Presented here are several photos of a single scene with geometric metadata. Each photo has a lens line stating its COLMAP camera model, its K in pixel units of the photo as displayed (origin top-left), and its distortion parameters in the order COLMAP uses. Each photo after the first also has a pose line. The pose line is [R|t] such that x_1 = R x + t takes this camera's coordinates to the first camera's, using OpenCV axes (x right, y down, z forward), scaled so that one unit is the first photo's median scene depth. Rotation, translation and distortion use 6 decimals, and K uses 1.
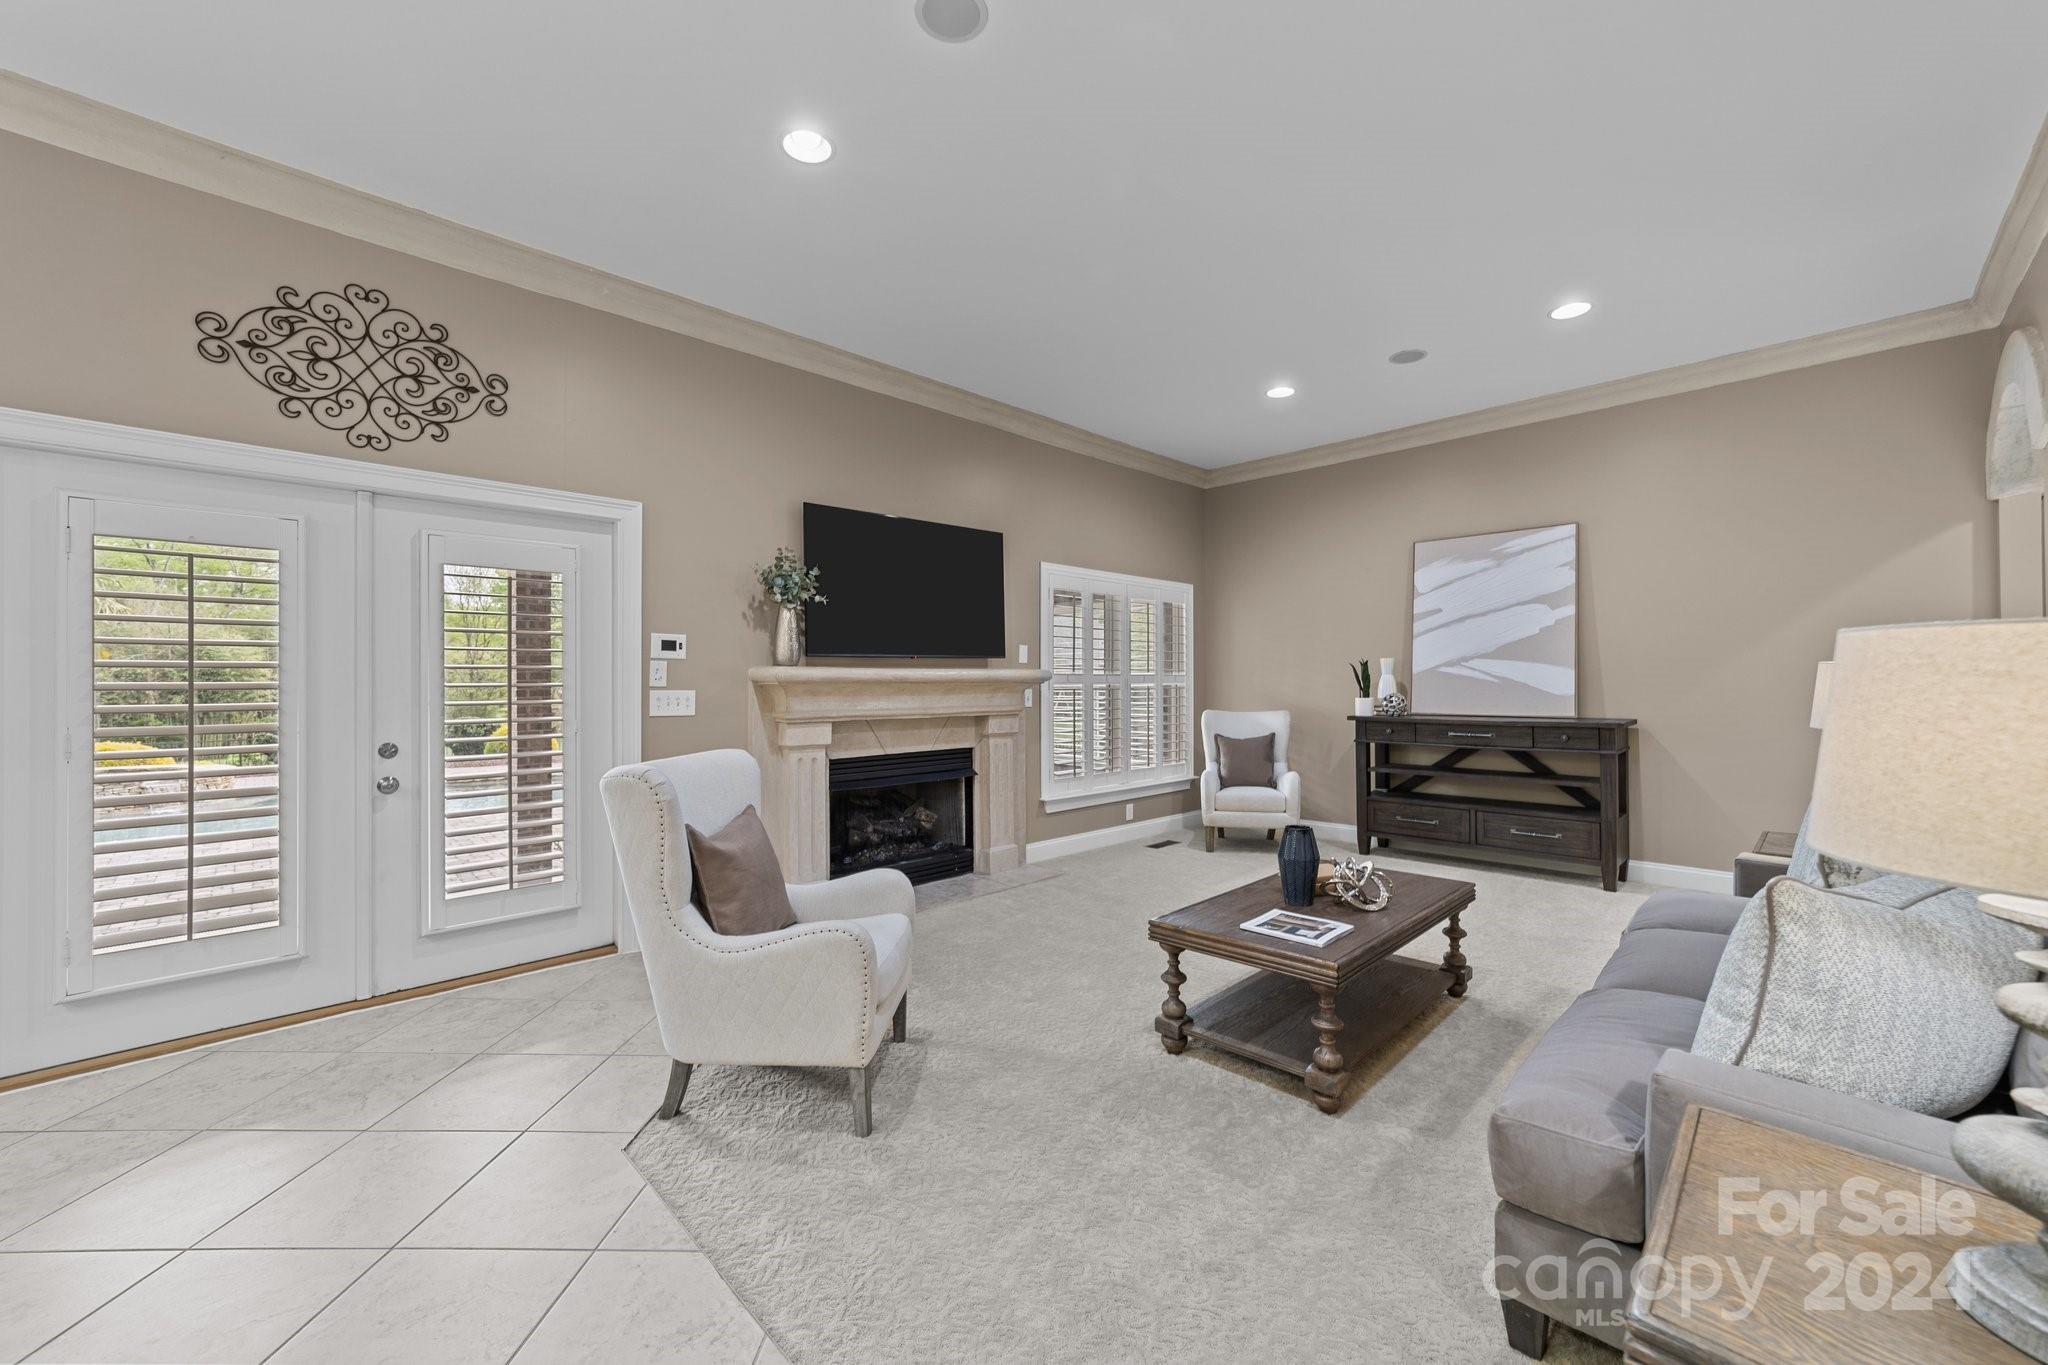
lens RADIAL K [[781.5, 0, 1012.6], [0, 781.5, 677.5], [0, 0, 1]] dist [-0.011128, 0.003400]
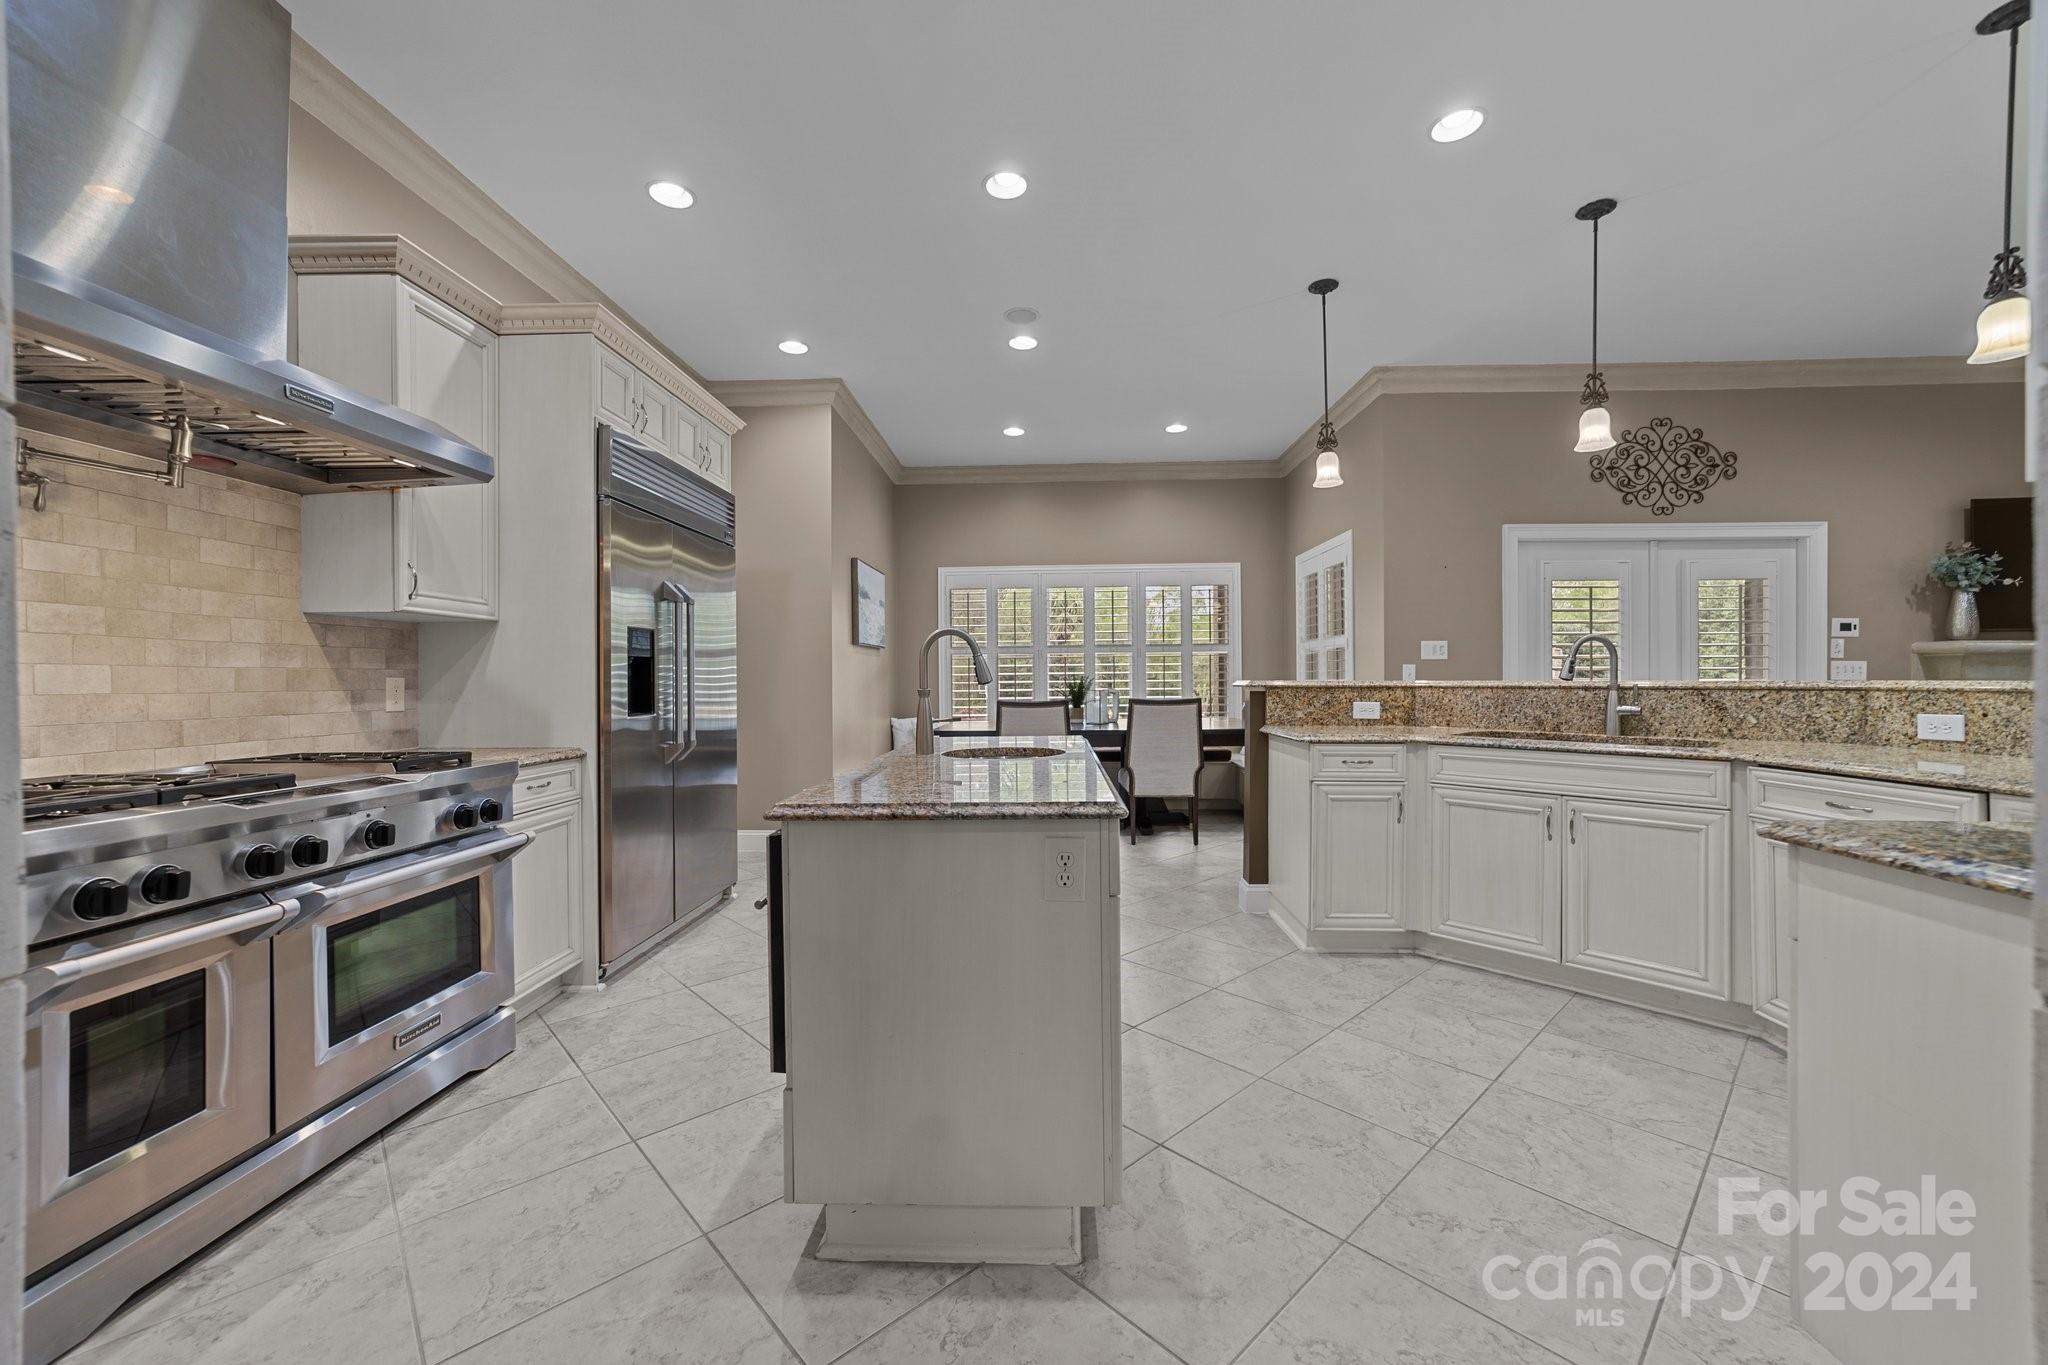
lens RADIAL K [[781.5, 0, 1019.6], [0, 781.5, 680.0], [0, 0, 1]] dist [-0.011128, 0.003400]
pose [[0.700032, -0.001702, -0.714110, -0.554319], [0.005048, 0.999984, 0.002565, 0.043566], [0.714094, -0.005400, 0.700029, -1.051122]]
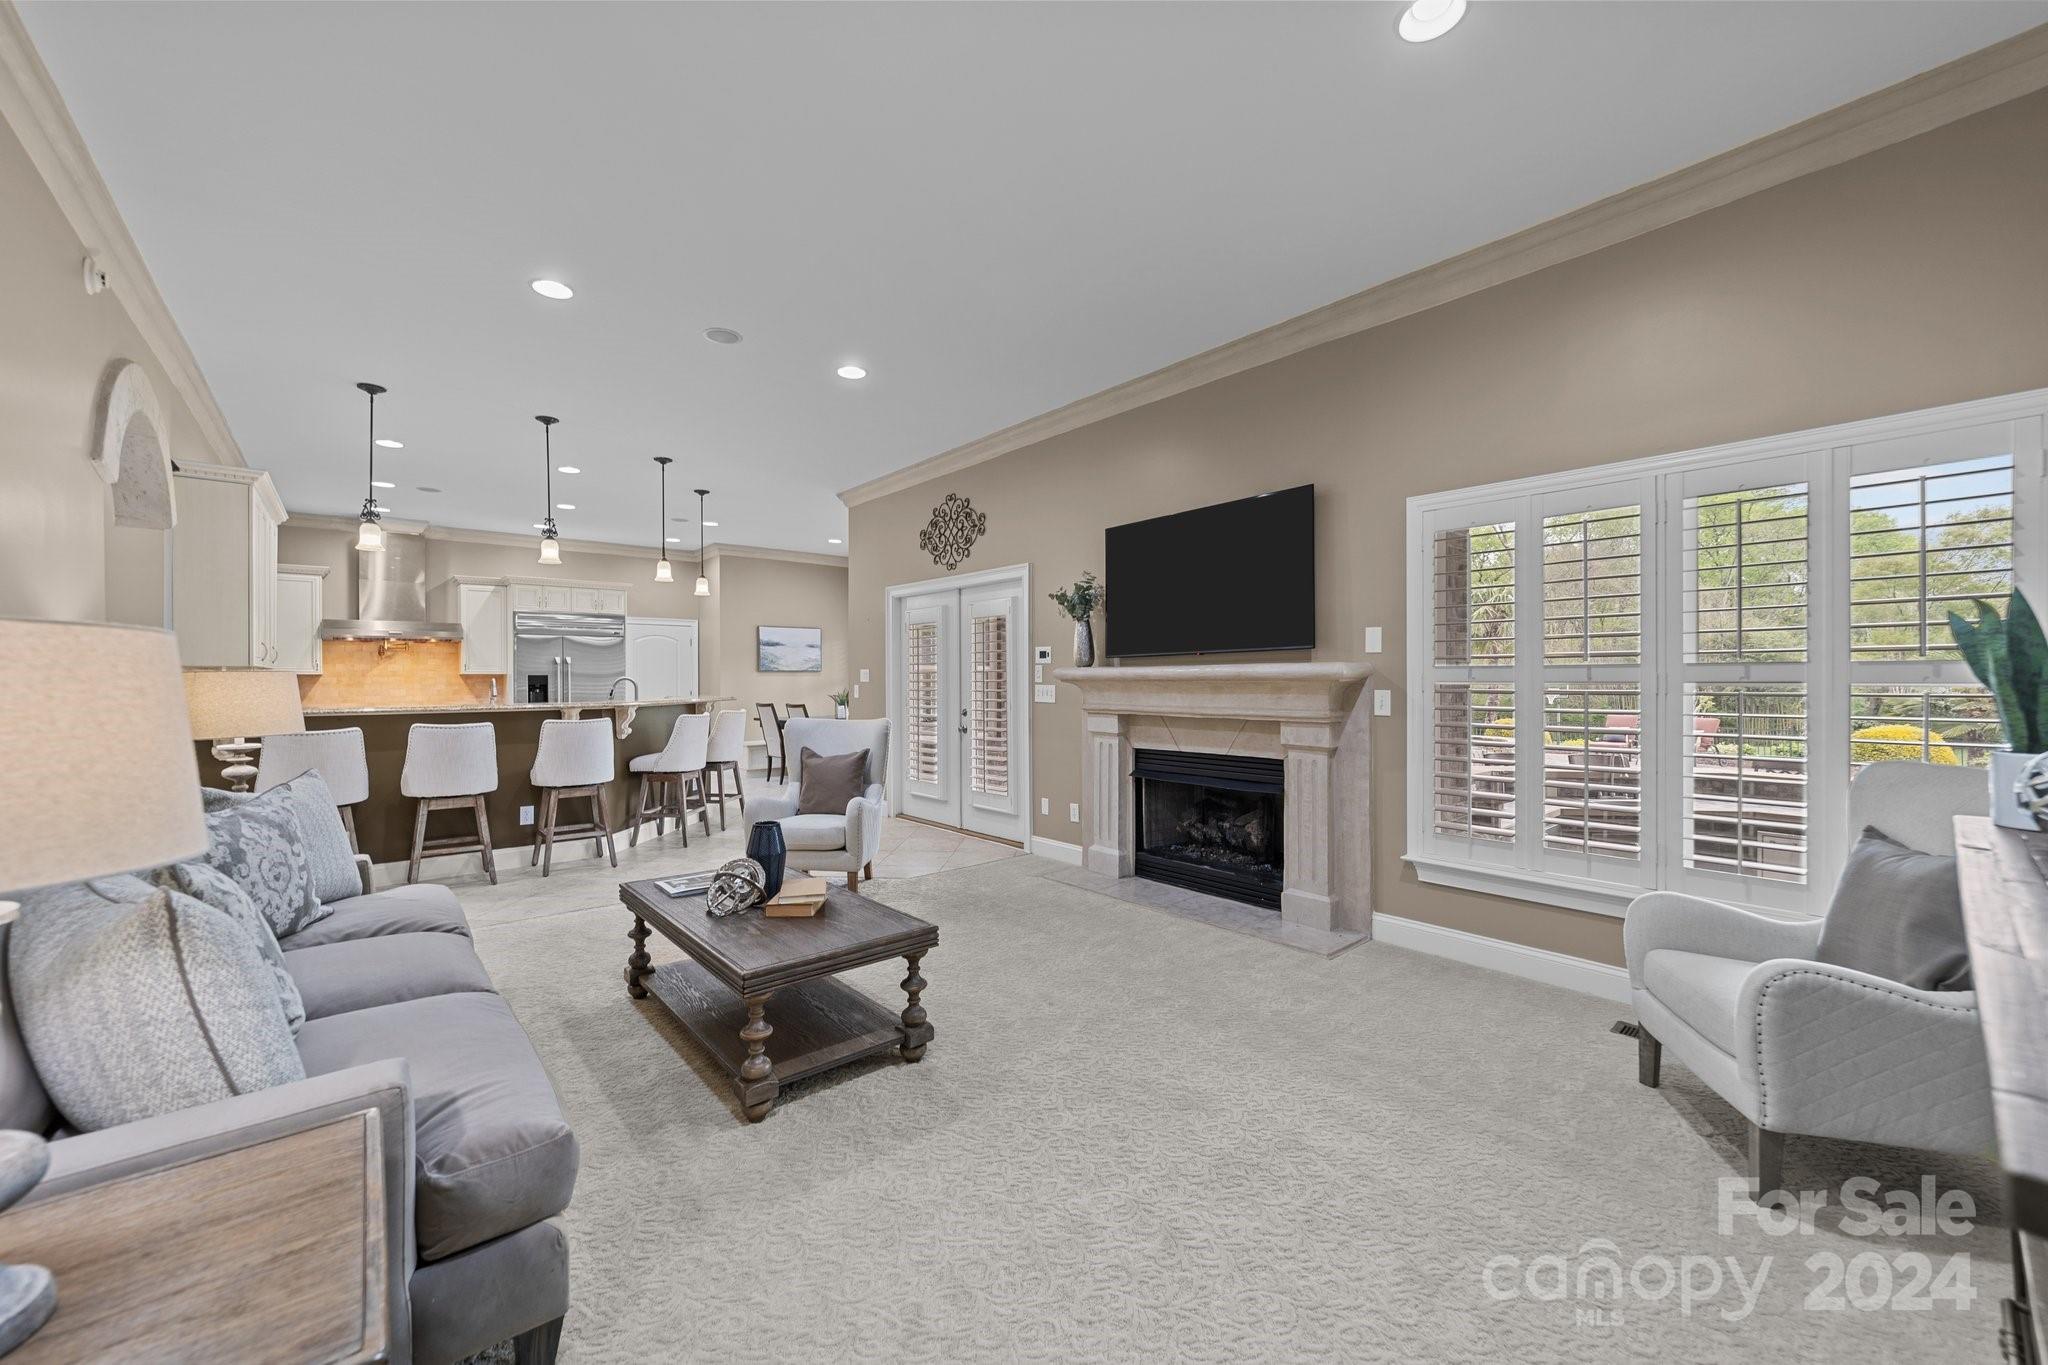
lens RADIAL K [[781.5, 0, 1032.7], [0, 781.5, 684.8], [0, 0, 1]] dist [-0.011128, 0.003400]
pose [[-0.040735, 0.006905, -0.999146, 1.191343], [0.005131, 0.999964, 0.006701, 0.006759], [0.999157, -0.004854, -0.040769, 1.194716]]
